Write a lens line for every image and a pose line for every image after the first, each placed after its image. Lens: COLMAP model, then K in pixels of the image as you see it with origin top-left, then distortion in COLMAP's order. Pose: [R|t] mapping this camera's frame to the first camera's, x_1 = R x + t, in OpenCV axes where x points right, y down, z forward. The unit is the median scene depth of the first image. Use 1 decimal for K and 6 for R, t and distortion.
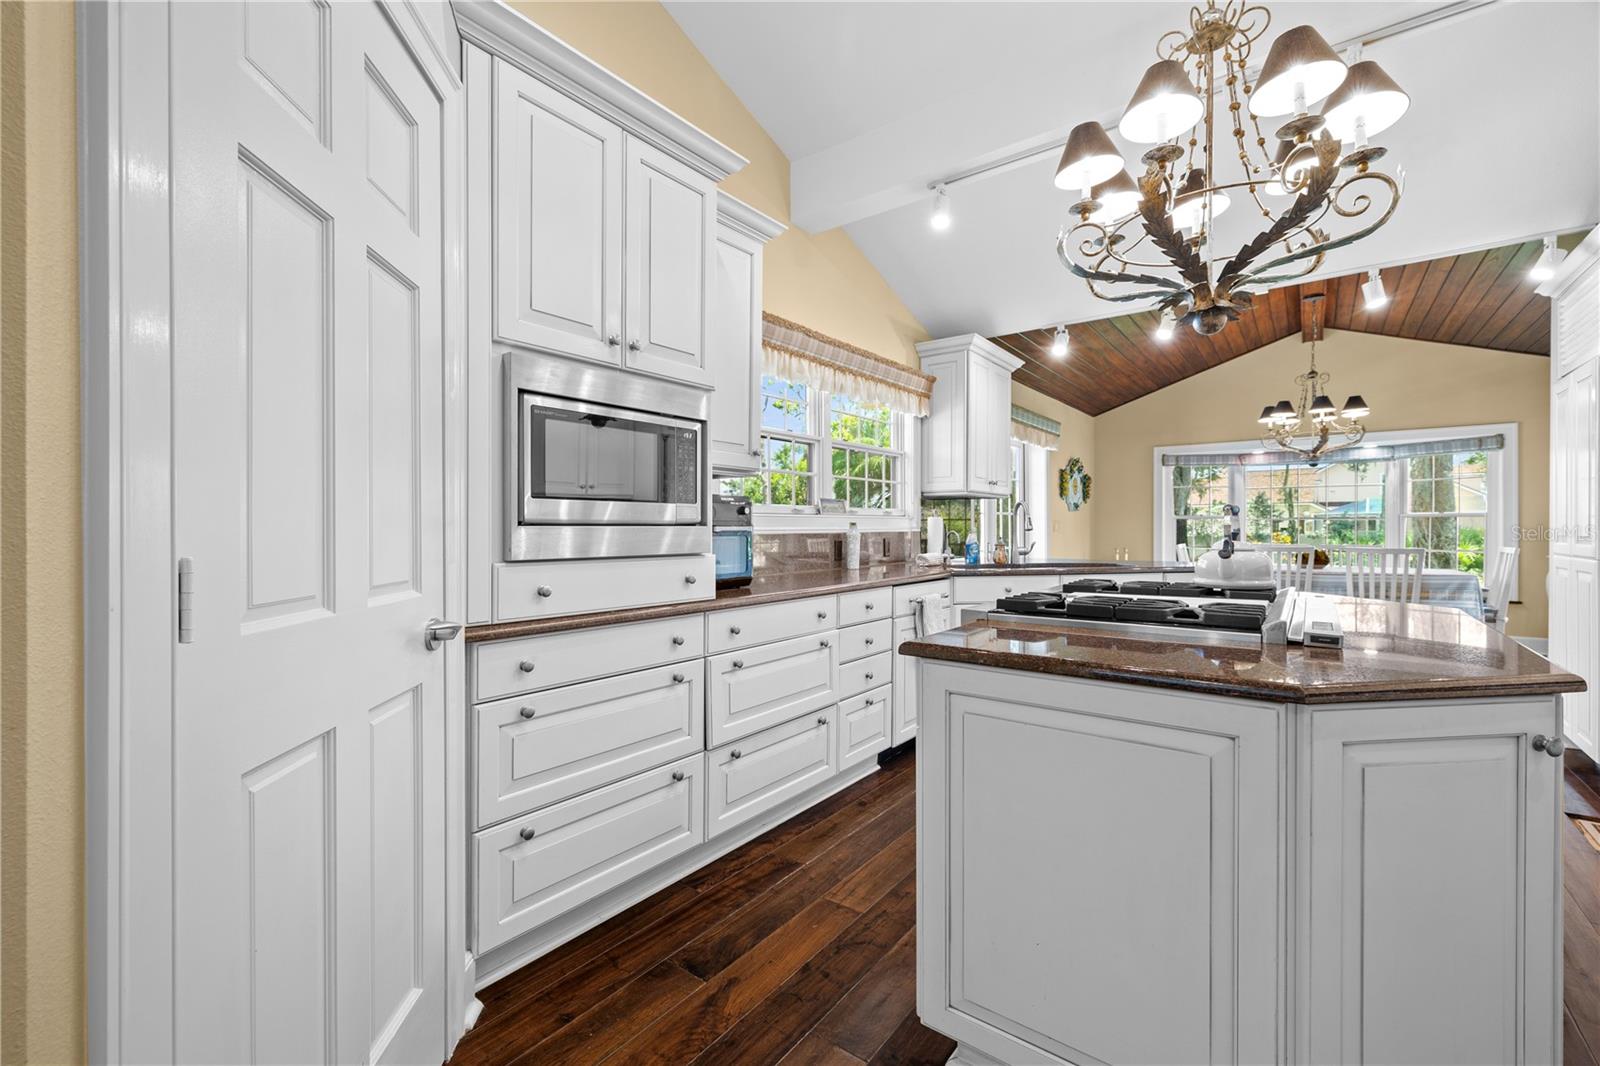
lens RADIAL K [[674.2, 0, 797.3], [0, 674.2, 526.7], [0, 0, 1]] dist [0.000760, 0.000513]
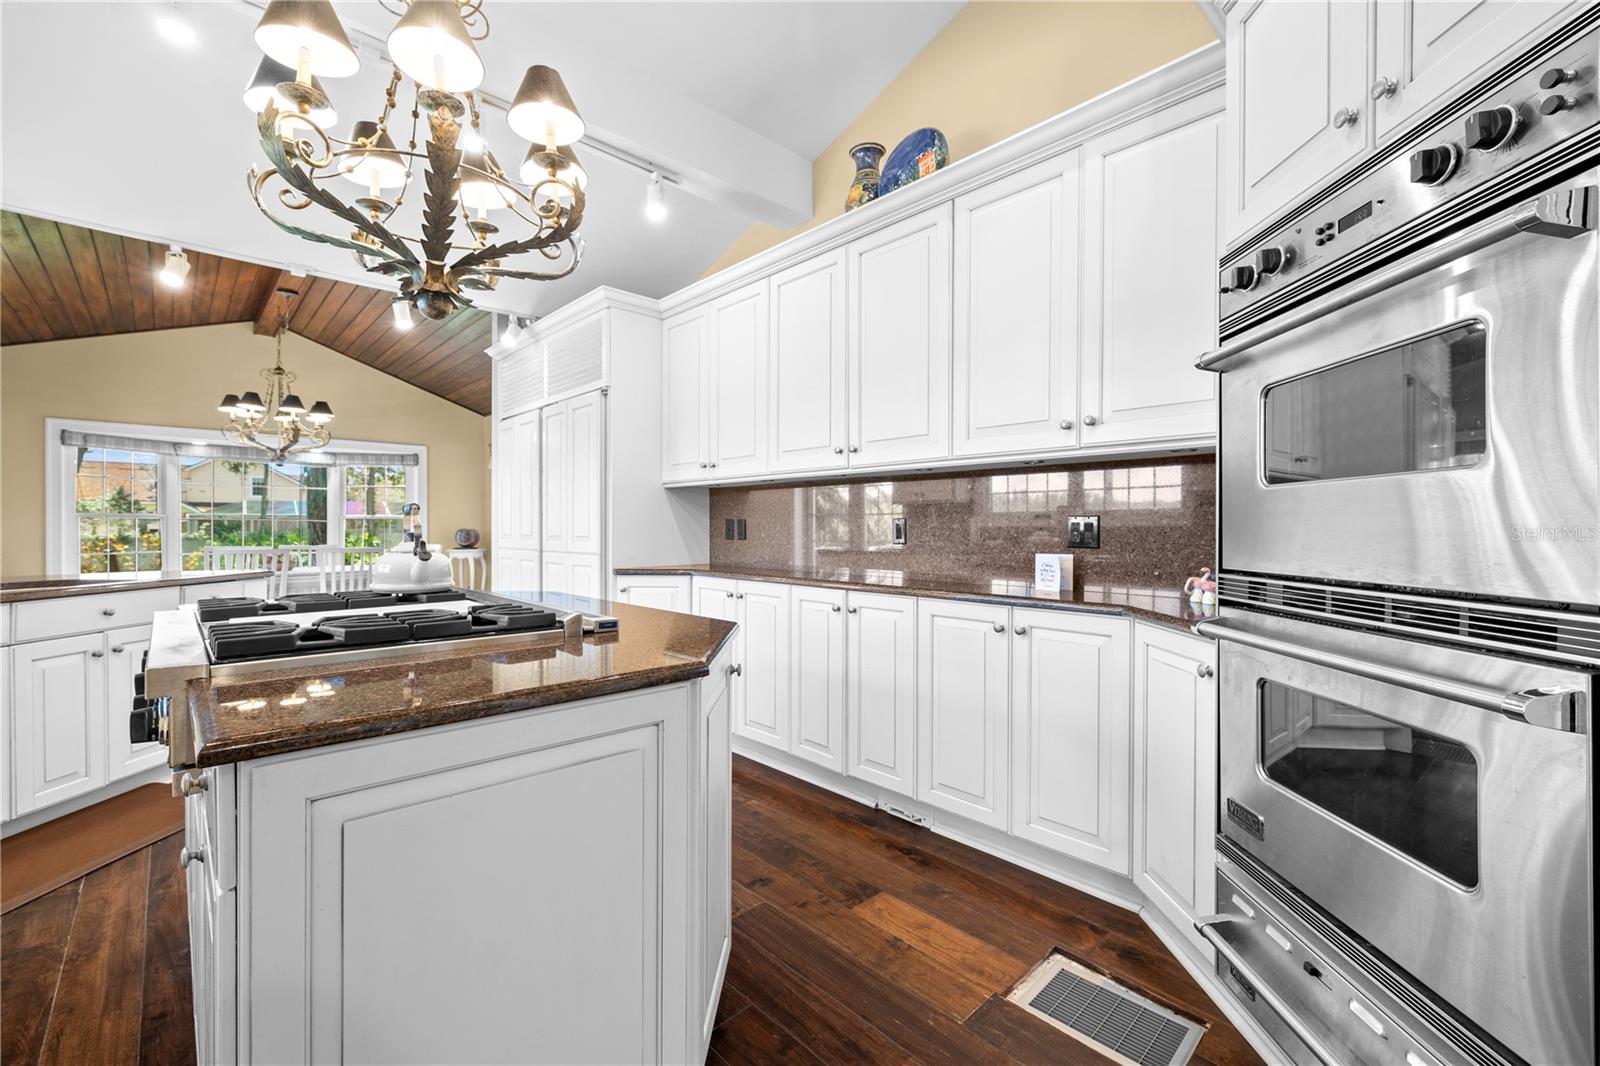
lens RADIAL K [[673.3, 0, 797.1], [0, 673.3, 527.0], [0, 0, 1]] dist [-0.000642, -0.000062]
pose [[0.172124, 0.004088, 0.985067, -0.063742], [-0.002584, 0.999990, -0.003698, 0.000728], [-0.985072, -0.001909, 0.172133, 0.103715]]
